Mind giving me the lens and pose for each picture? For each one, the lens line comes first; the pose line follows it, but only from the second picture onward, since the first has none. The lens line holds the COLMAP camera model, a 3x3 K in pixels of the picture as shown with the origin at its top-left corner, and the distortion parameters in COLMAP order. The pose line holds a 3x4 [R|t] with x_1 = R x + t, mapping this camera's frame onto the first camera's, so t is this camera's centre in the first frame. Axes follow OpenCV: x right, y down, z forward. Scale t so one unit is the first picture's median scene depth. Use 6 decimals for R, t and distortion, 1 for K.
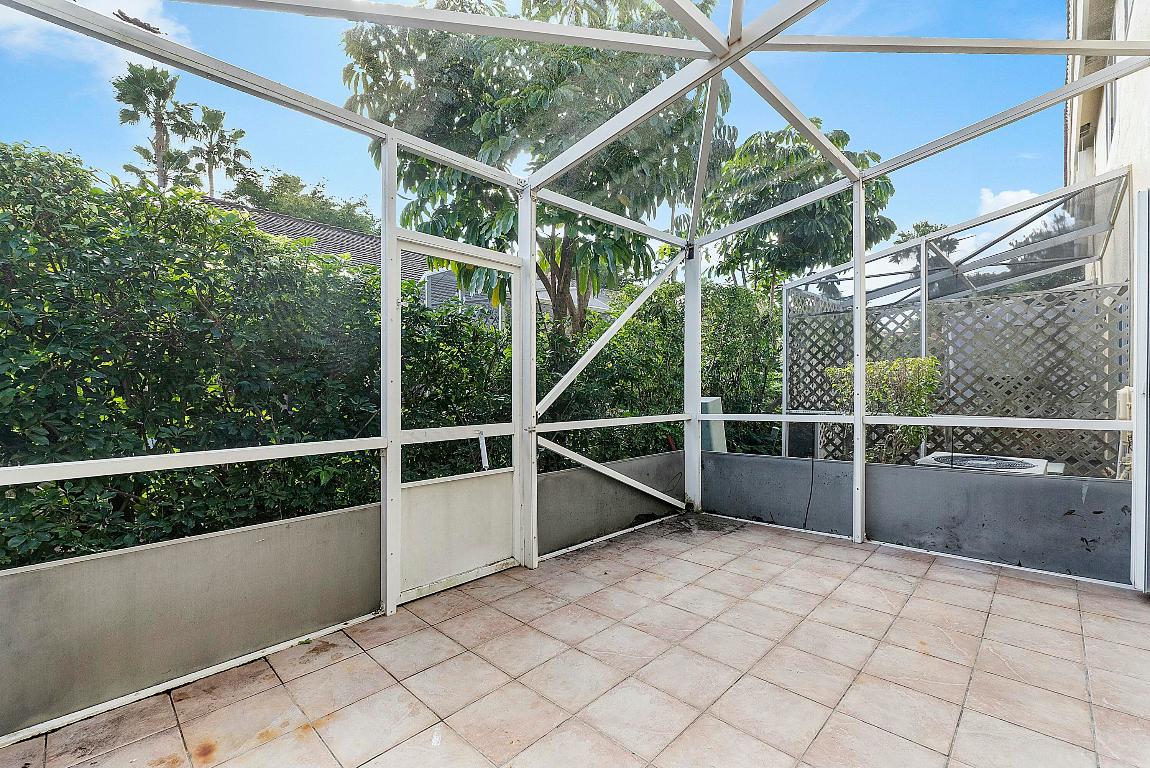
lens RADIAL K [[489.1, 0, 573.0], [0, 489.1, 383.3], [0, 0, 1]] dist [-0.006481, -0.000274]
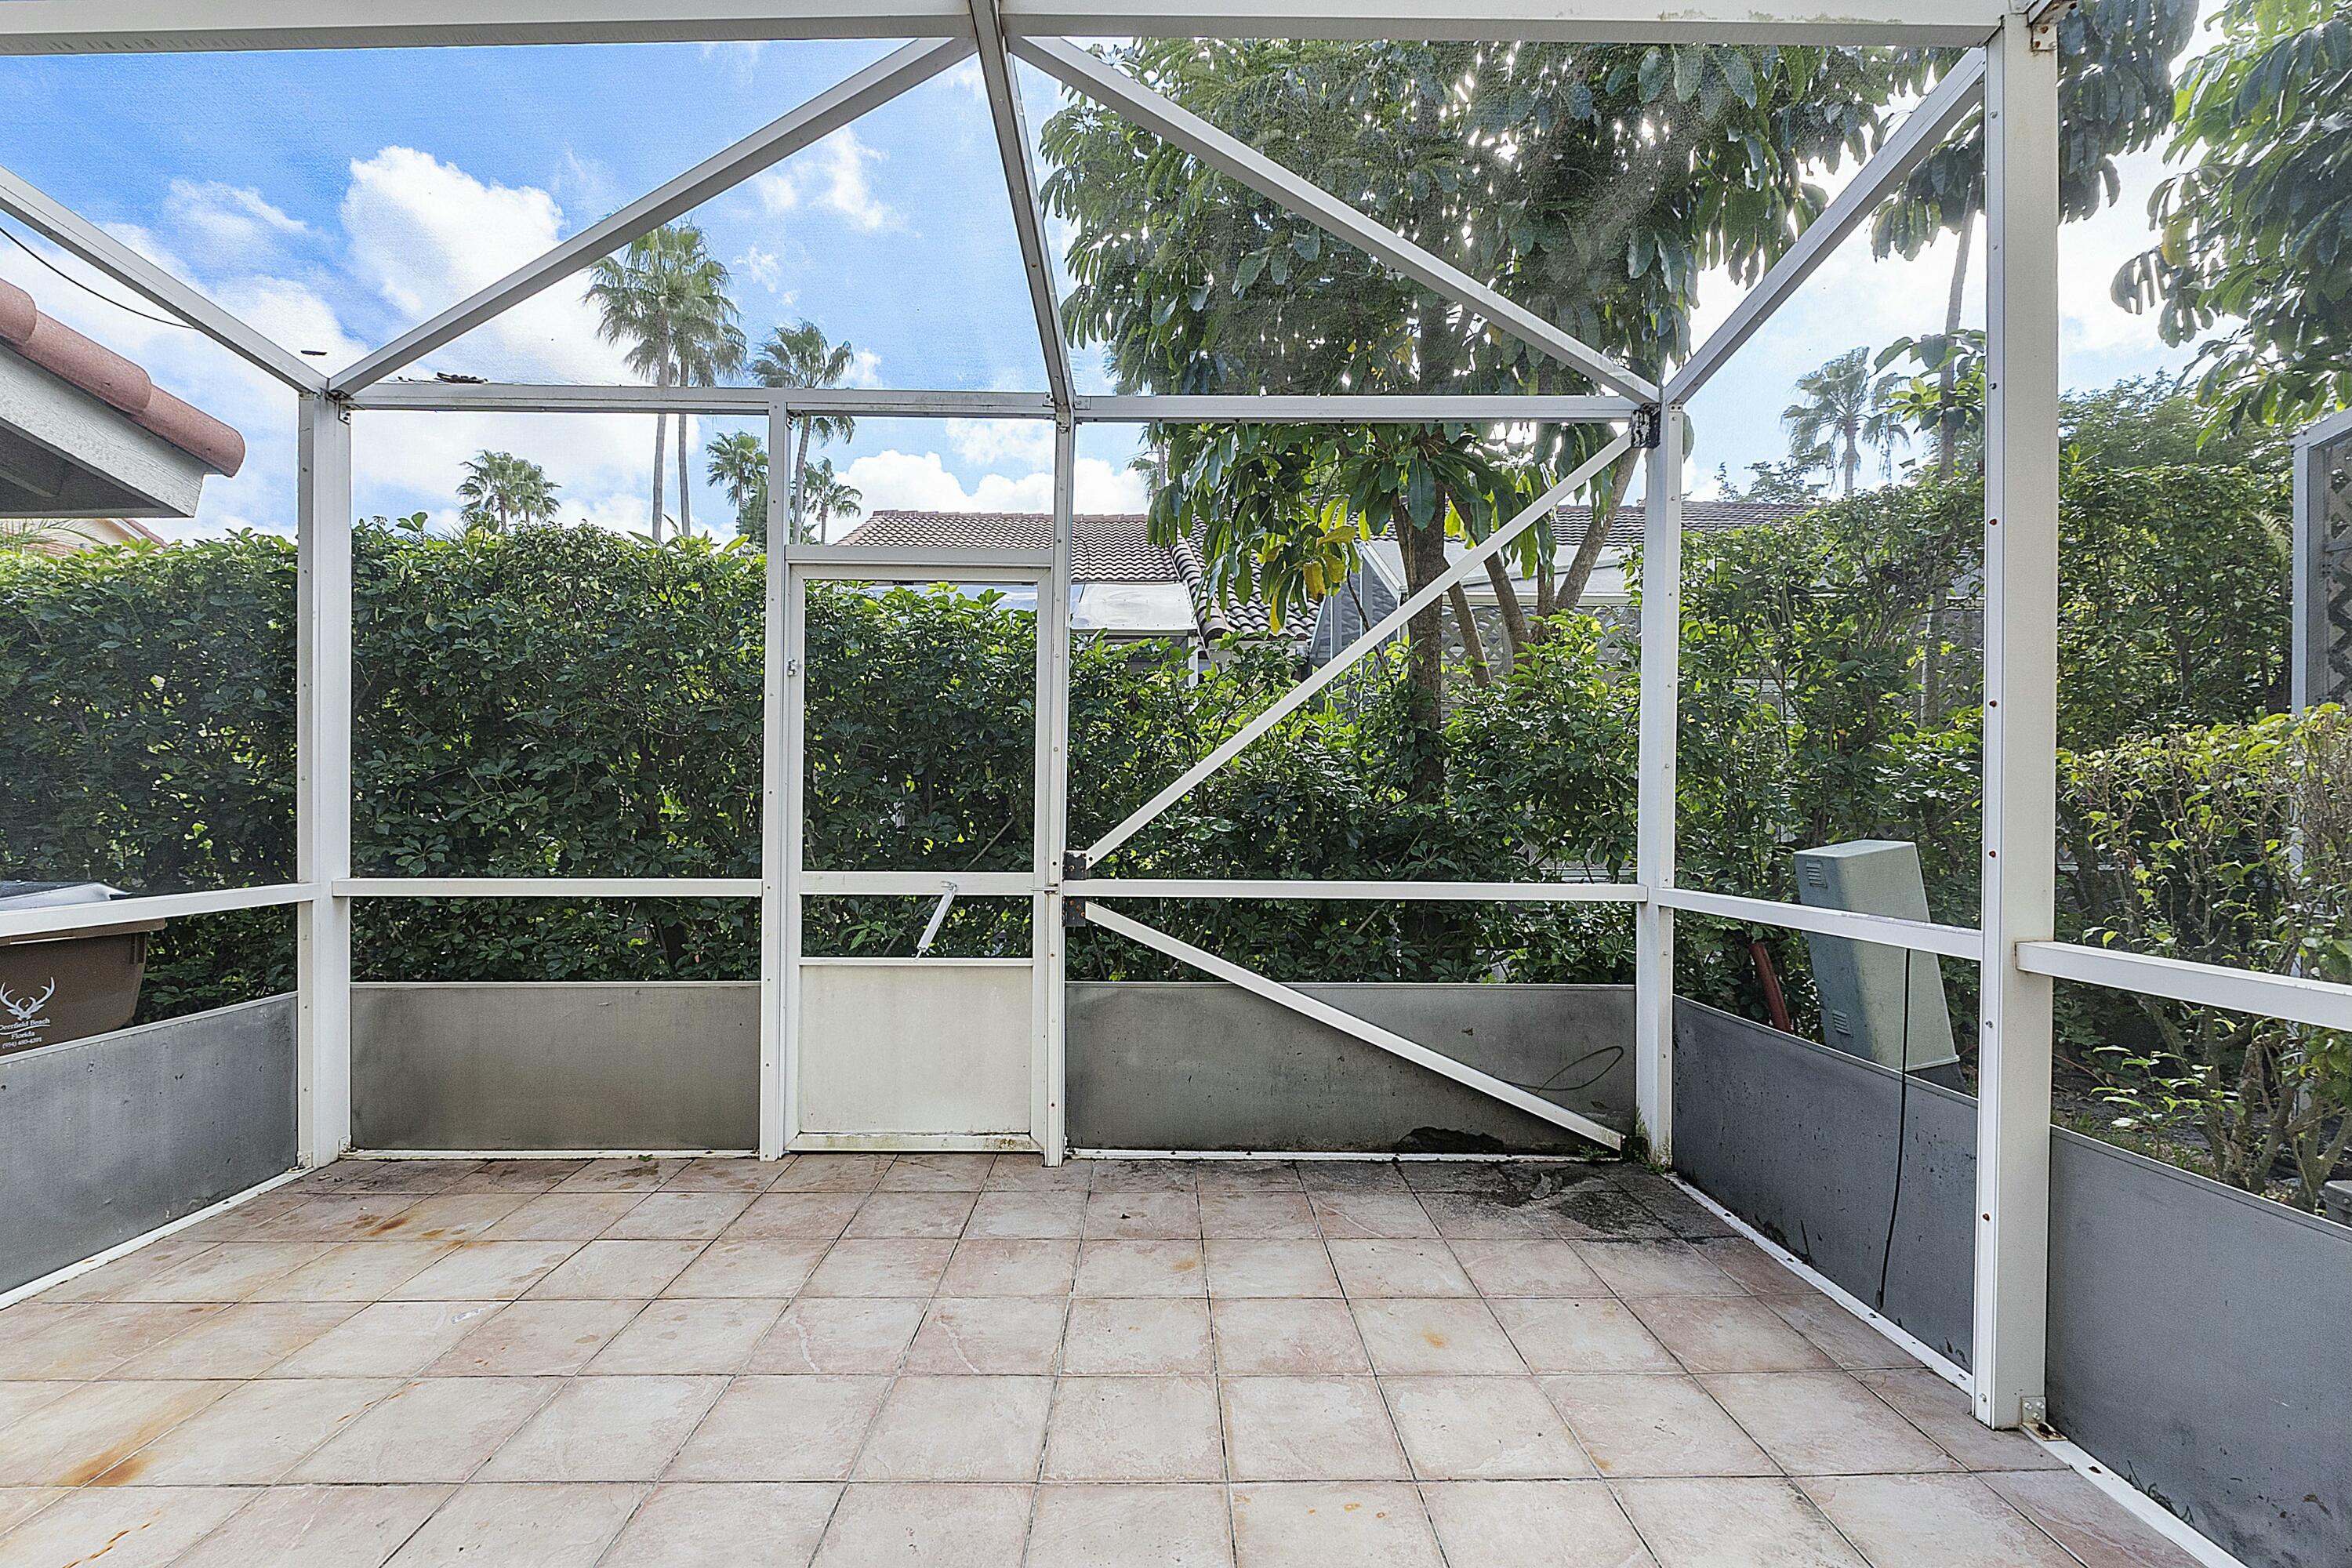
lens RADIAL K [[1000.4, 0, 1176.9], [0, 1000.4, 794.8], [0, 0, 1]] dist [-0.006481, -0.000274]
pose [[0.715490, 0.012369, -0.698514, 0.762175], [-0.006478, 0.999918, 0.011070, -0.015016], [0.698593, -0.003395, 0.715511, 0.376365]]
